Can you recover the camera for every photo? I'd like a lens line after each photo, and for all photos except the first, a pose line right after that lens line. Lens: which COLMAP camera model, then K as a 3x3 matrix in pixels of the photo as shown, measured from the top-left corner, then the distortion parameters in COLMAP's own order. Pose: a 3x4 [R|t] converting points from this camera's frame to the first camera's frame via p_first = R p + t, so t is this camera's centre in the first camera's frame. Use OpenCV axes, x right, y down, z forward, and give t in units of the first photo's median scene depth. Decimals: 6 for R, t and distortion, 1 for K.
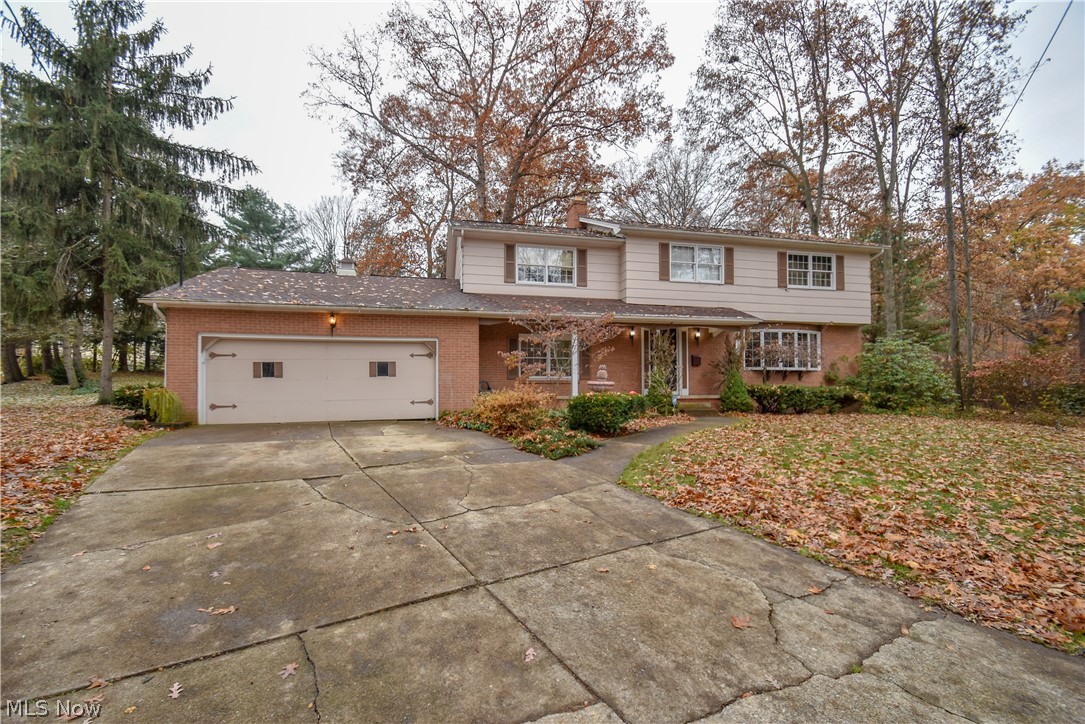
lens RADIAL K [[486.3, 0, 546.4], [0, 486.3, 380.7], [0, 0, 1]] dist [0.002029, -0.011615]
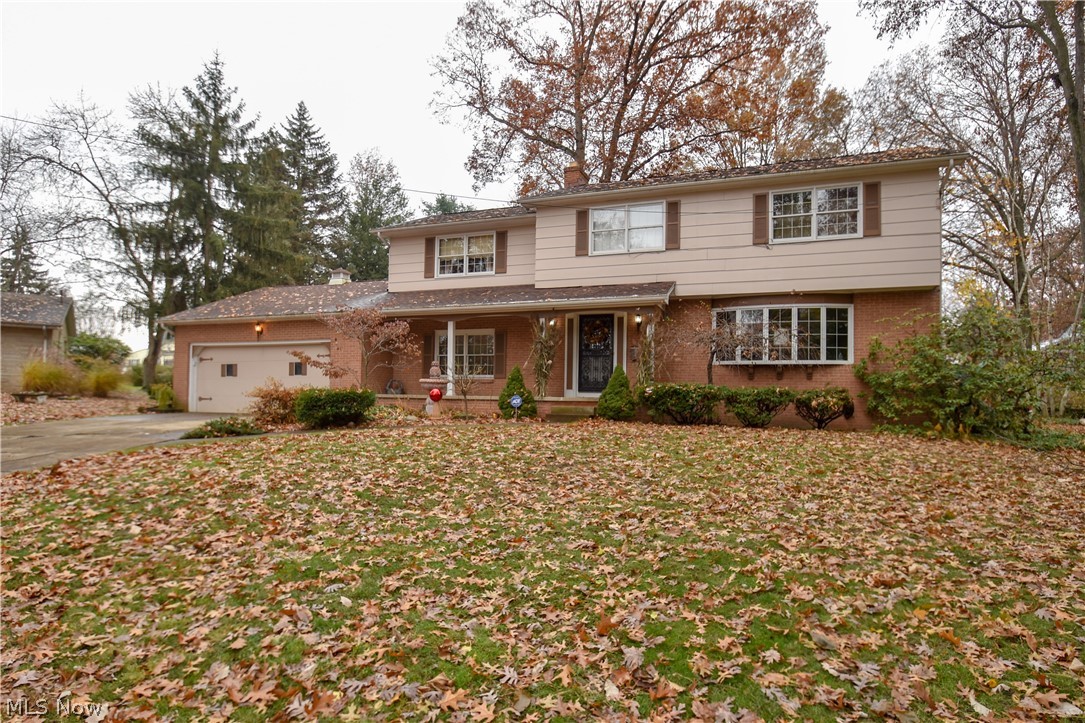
lens RADIAL K [[590.6, 0, 539.6], [0, 590.6, 390.8], [0, 0, 1]] dist [-0.036357, -0.000004]
pose [[0.835764, 0.009269, -0.549011, 0.705499], [-0.004765, 0.999942, 0.009628, 0.009271], [0.549068, -0.005431, 0.835760, 0.137259]]
